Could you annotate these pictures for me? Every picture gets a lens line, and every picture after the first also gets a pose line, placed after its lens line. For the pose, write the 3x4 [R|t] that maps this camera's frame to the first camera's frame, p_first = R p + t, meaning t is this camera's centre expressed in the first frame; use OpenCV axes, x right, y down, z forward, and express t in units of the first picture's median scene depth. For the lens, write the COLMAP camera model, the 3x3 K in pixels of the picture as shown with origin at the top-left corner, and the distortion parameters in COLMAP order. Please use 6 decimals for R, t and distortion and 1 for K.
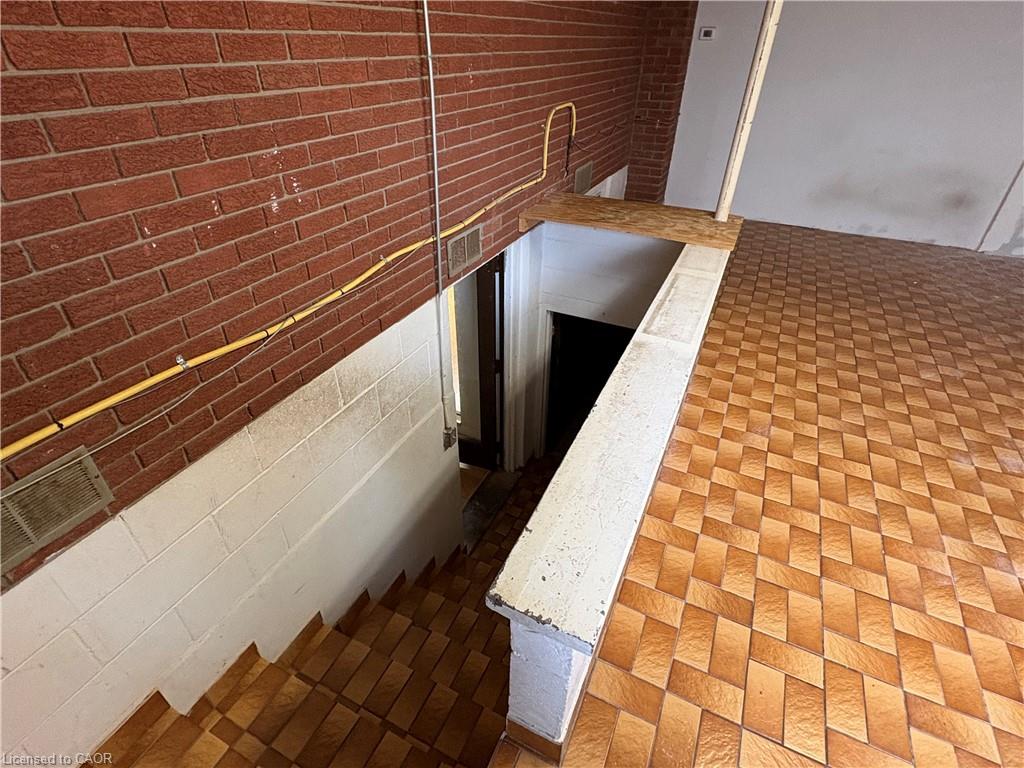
lens RADIAL K [[514.7, 0, 510.6], [0, 514.7, 382.7], [0, 0, 1]] dist [-0.001377, 0.000886]
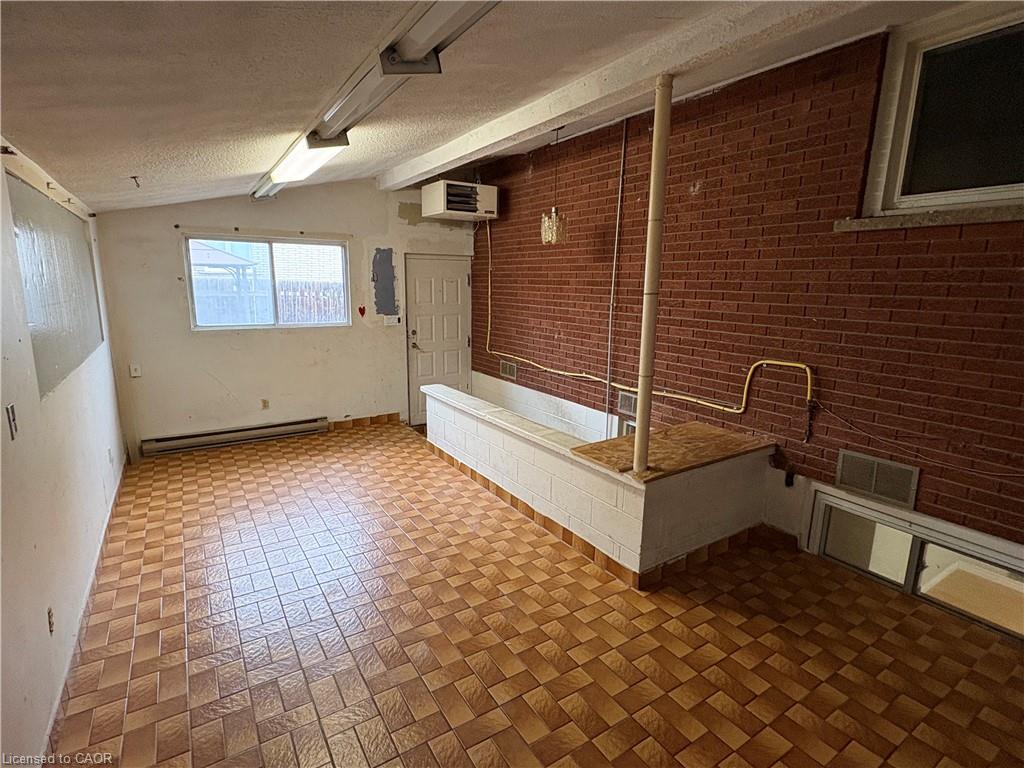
lens RADIAL K [[514.7, 0, 514.9], [0, 514.7, 385.4], [0, 0, 1]] dist [-0.001377, 0.000886]
pose [[-0.516566, 0.149635, -0.843071, 1.465132], [-0.498478, 0.748004, 0.438189, -0.821821], [0.696189, 0.646606, -0.311804, 1.173552]]
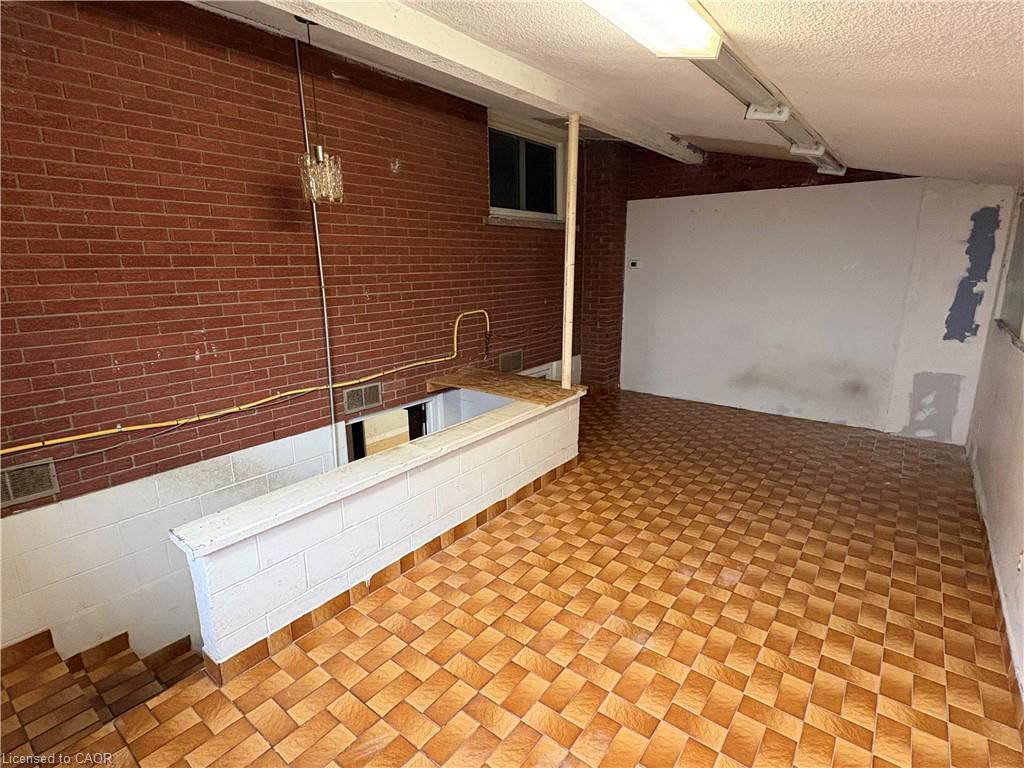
lens RADIAL K [[514.7, 0, 509.5], [0, 514.7, 382.3], [0, 0, 1]] dist [-0.001377, 0.000886]
pose [[0.977469, 0.028520, -0.209142, 0.615391], [-0.100615, 0.933974, -0.342884, 0.162603], [0.185554, 0.356201, 0.915800, -0.290267]]
